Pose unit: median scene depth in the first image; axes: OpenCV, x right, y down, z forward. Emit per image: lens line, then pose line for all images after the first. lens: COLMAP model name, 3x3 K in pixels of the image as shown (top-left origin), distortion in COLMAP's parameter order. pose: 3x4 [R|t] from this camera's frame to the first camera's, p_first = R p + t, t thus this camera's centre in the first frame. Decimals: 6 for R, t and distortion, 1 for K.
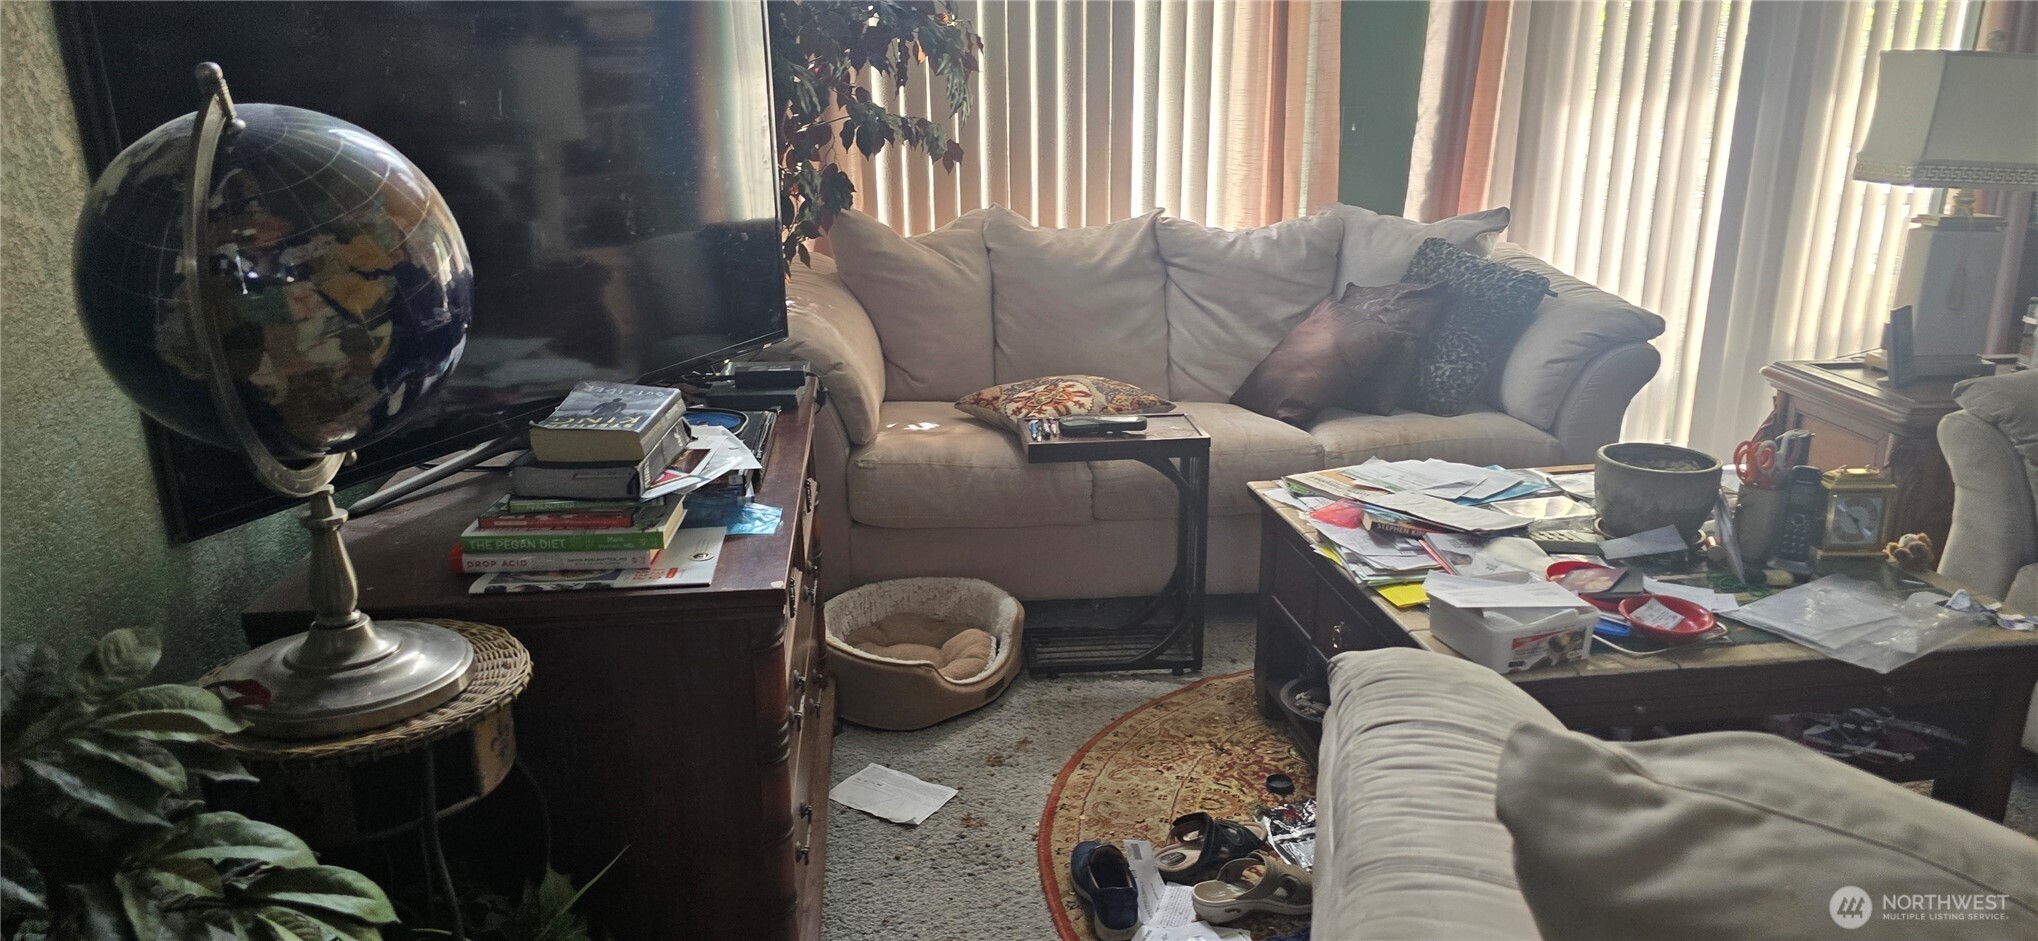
lens RADIAL K [[1366.2, 0, 1024.2], [0, 1366.2, 517.9], [0, 0, 1]] dist [0.058199, -0.055036]
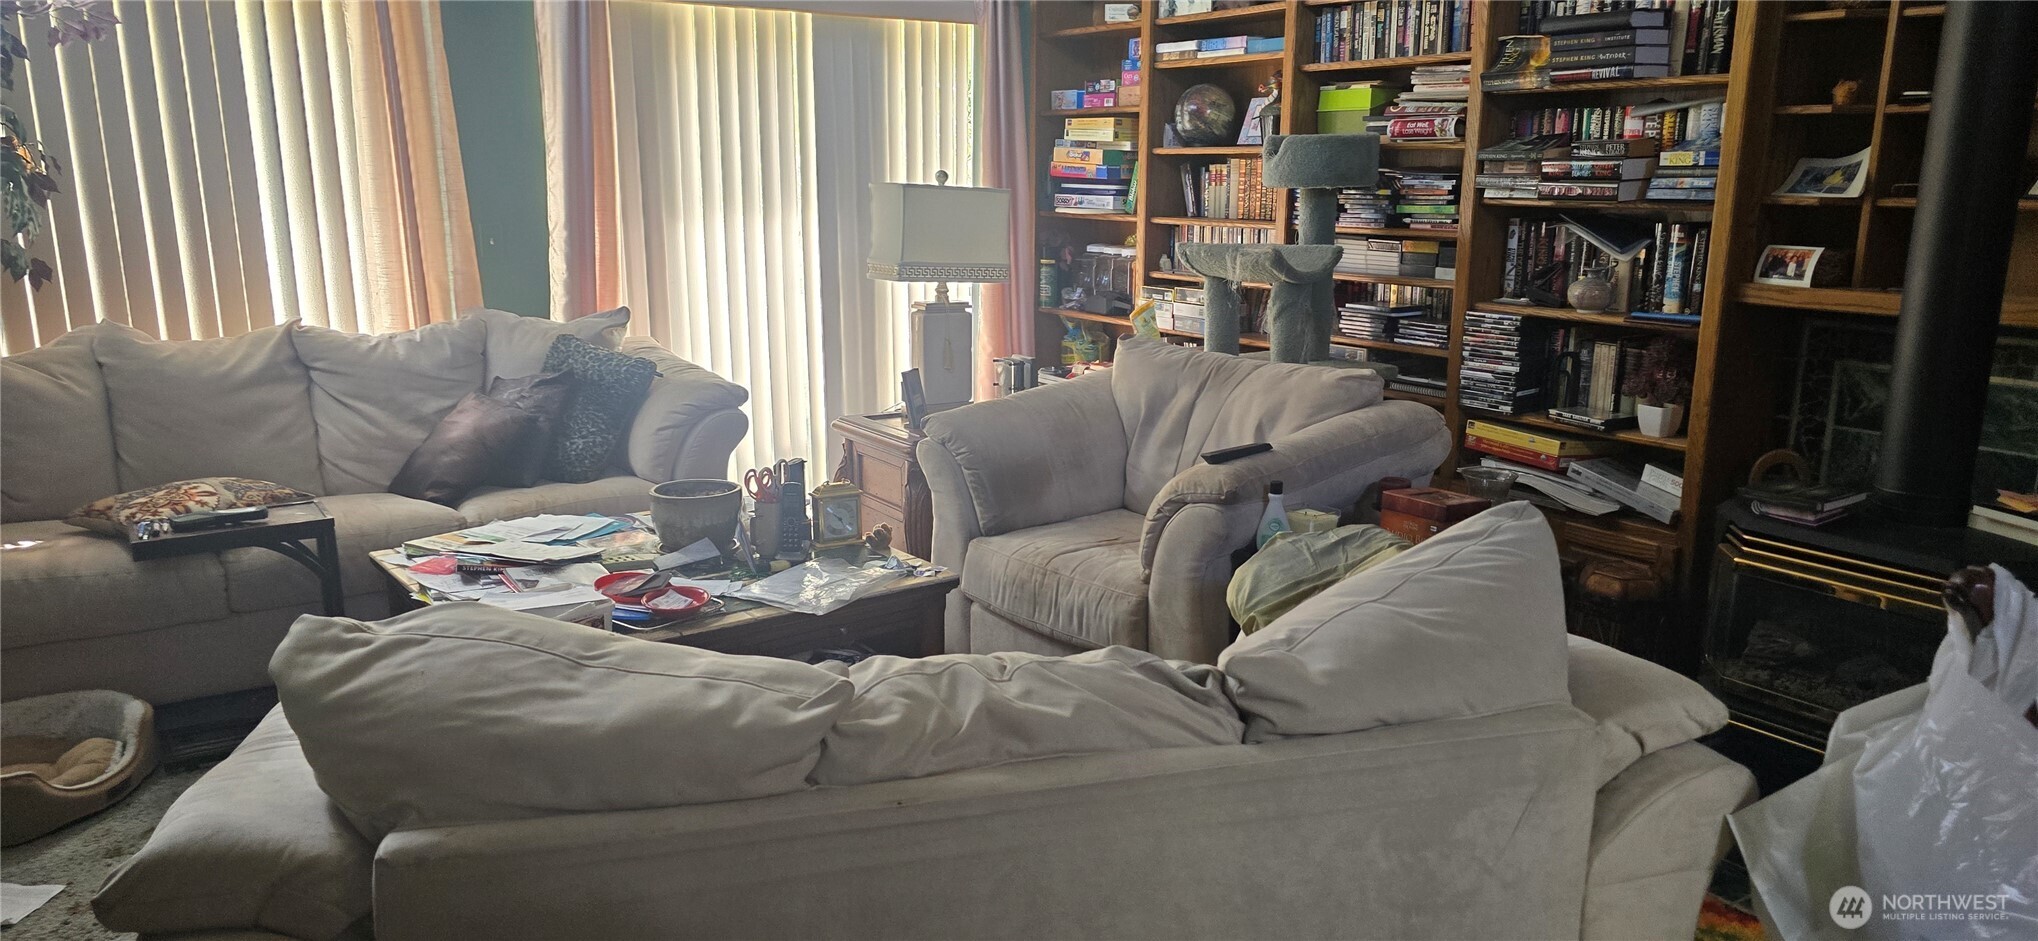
lens RADIAL K [[1366.2, 0, 1058.8], [0, 1366.2, 495.4], [0, 0, 1]] dist [0.058199, -0.055036]
pose [[0.874515, -0.101554, 0.474247, 0.110048], [0.145874, 0.987631, -0.057504, 0.064922], [-0.462541, 0.119469, 0.878512, -0.217504]]
